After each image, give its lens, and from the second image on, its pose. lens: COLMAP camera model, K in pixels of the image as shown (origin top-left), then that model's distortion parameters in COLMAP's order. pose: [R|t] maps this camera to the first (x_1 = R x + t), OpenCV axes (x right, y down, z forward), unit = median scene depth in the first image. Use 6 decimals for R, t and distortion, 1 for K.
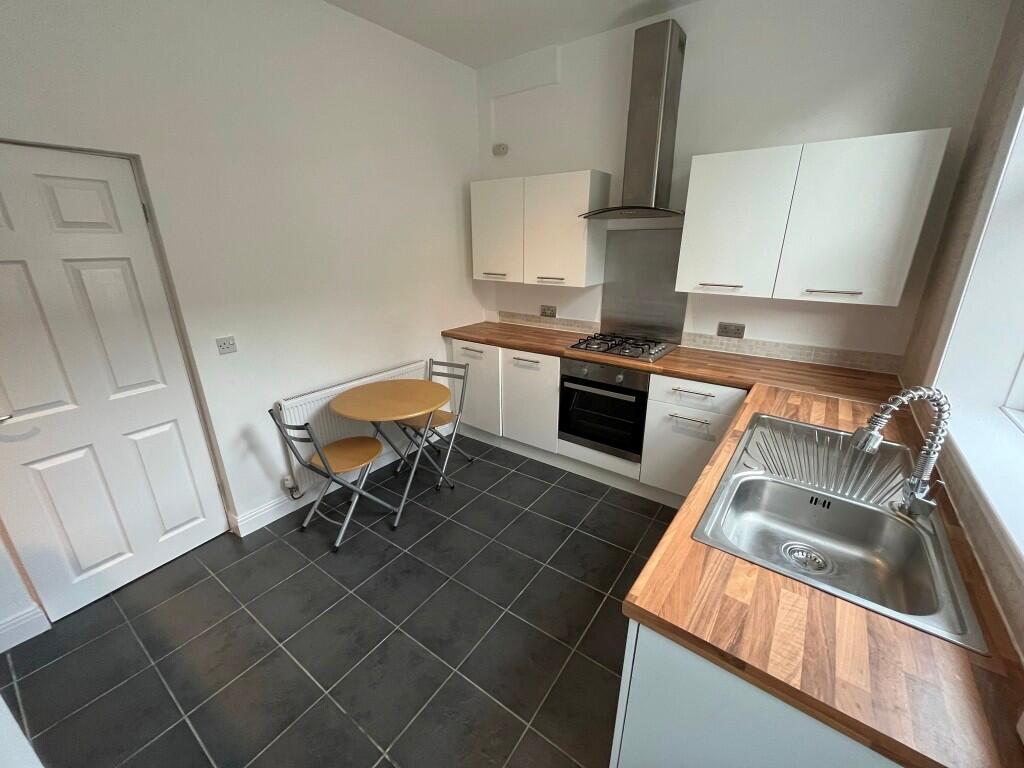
lens RADIAL K [[417.5, 0, 515.0], [0, 417.5, 386.2], [0, 0, 1]] dist [0.000056, -0.000016]
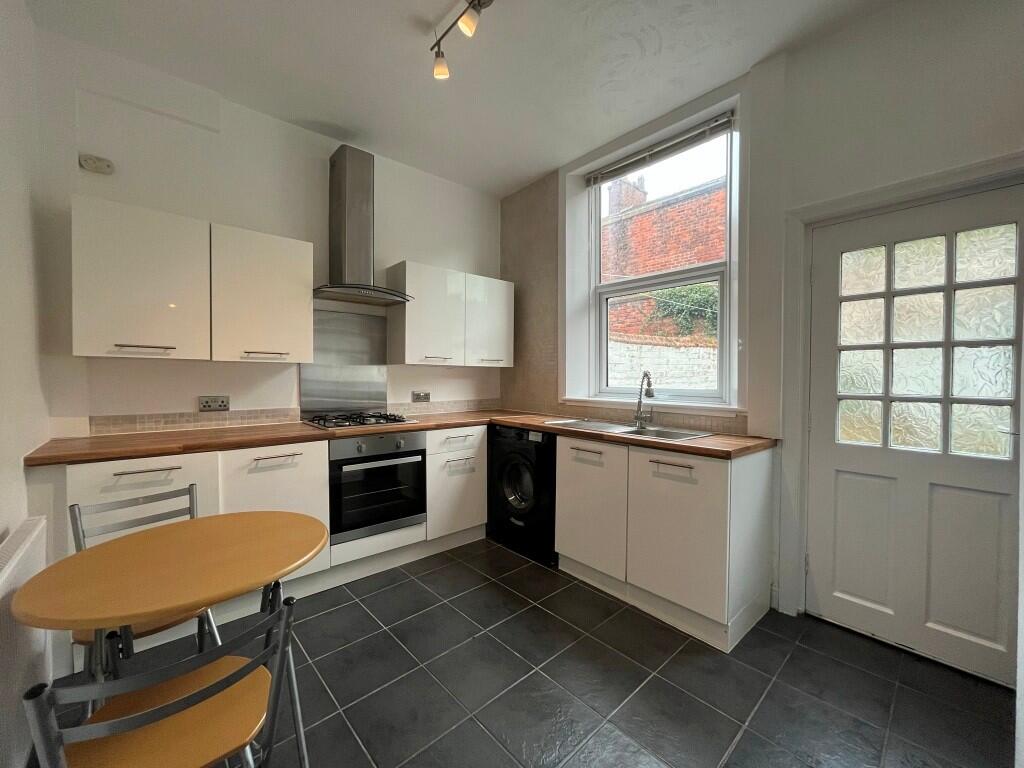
lens RADIAL K [[414.6, 0, 512.0], [0, 414.6, 384.0], [0, 0, 1]] dist [-0.001052, -0.000127]
pose [[0.200601, -0.011352, 0.979607, -0.608217], [0.316028, 0.947227, -0.053739, -0.014827], [-0.927300, 0.320363, 0.193602, 0.452430]]
